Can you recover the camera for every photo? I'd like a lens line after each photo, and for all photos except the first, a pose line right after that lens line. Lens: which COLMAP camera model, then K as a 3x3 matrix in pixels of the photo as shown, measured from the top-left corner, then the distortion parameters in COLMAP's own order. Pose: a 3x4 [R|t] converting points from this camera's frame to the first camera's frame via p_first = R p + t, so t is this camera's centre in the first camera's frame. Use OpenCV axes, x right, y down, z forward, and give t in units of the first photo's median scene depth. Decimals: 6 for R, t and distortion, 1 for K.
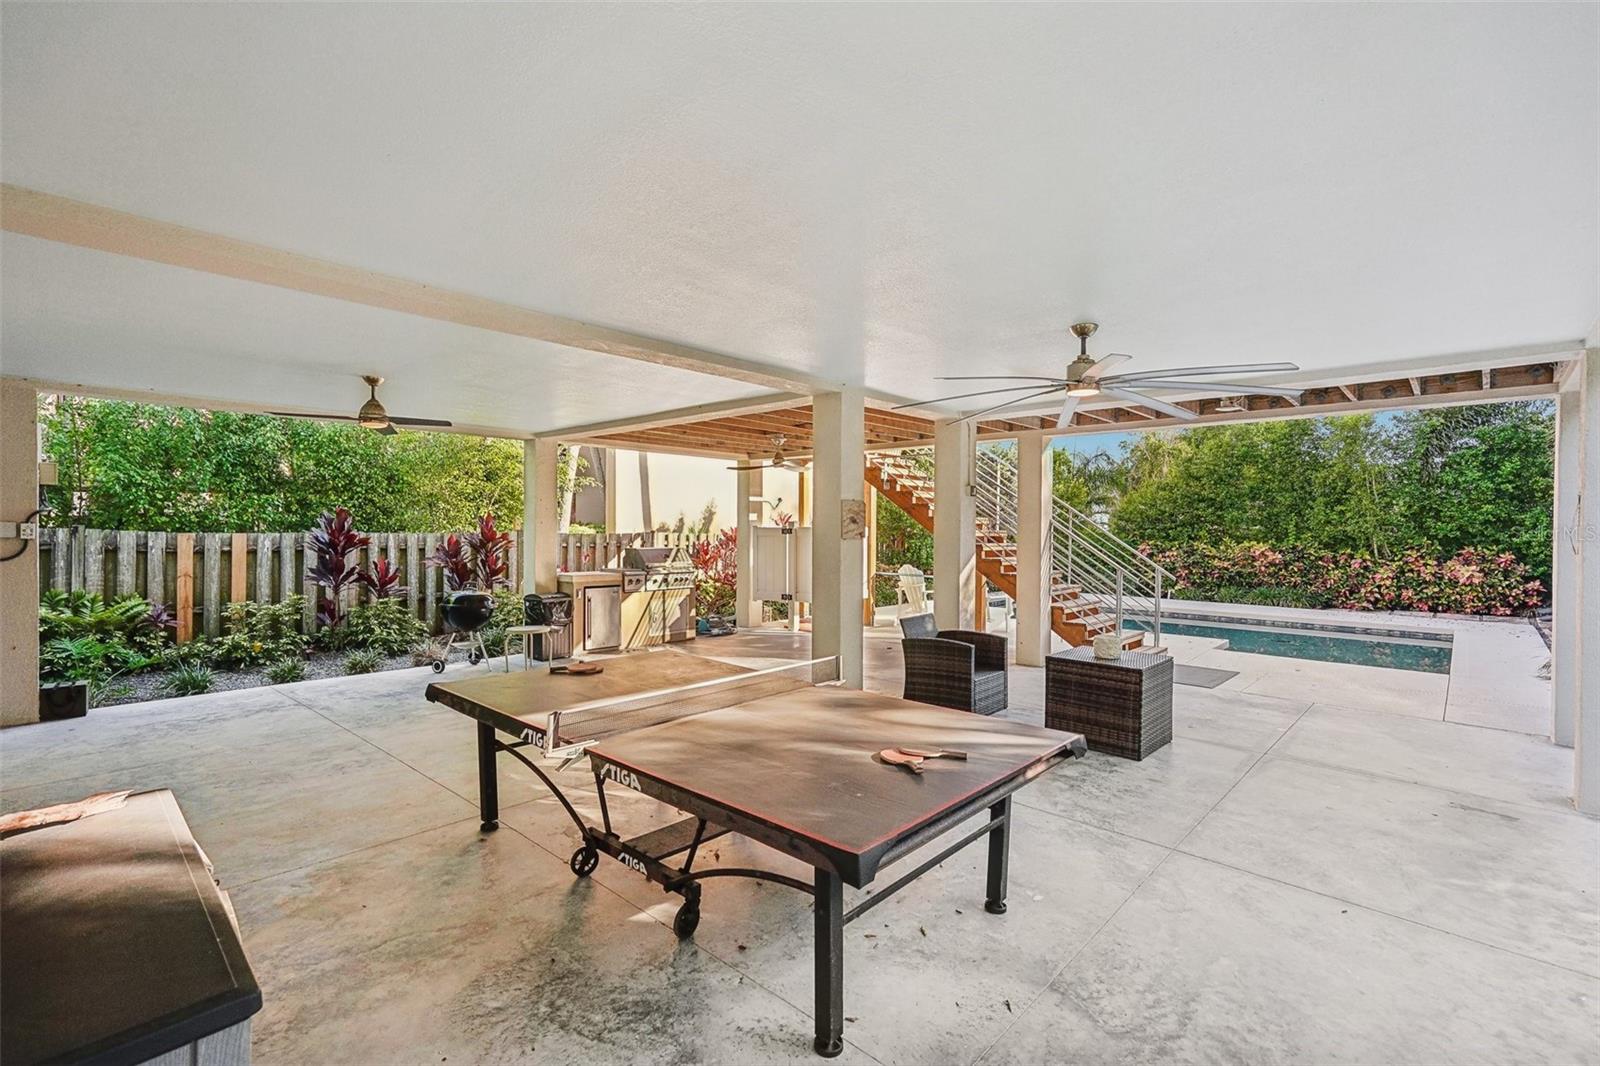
lens RADIAL K [[727.2, 0, 799.1], [0, 727.2, 531.5], [0, 0, 1]] dist [0.011107, 0.000741]
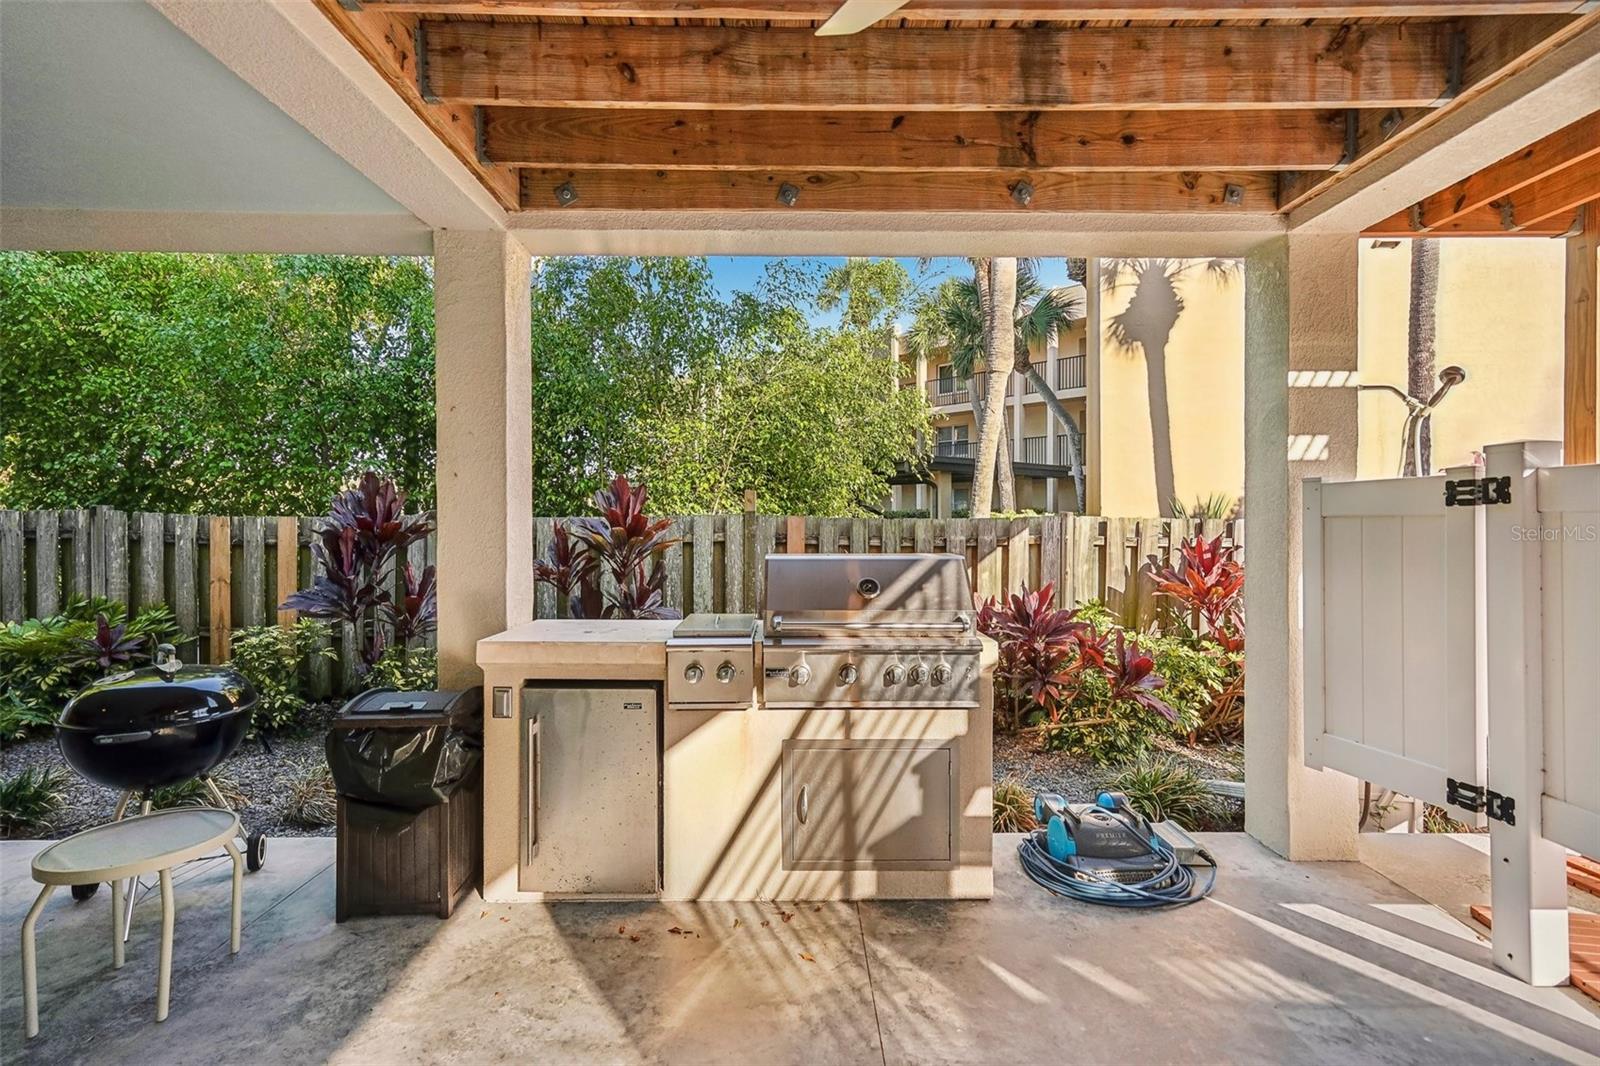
lens RADIAL K [[727.2, 0, 801.4], [0, 727.2, 519.2], [0, 0, 1]] dist [0.011107, 0.000741]
pose [[0.688348, -0.005777, -0.725358, 0.004231], [0.002634, 0.999982, -0.005465, 0.009253], [0.725376, 0.001851, 0.688350, 0.834078]]
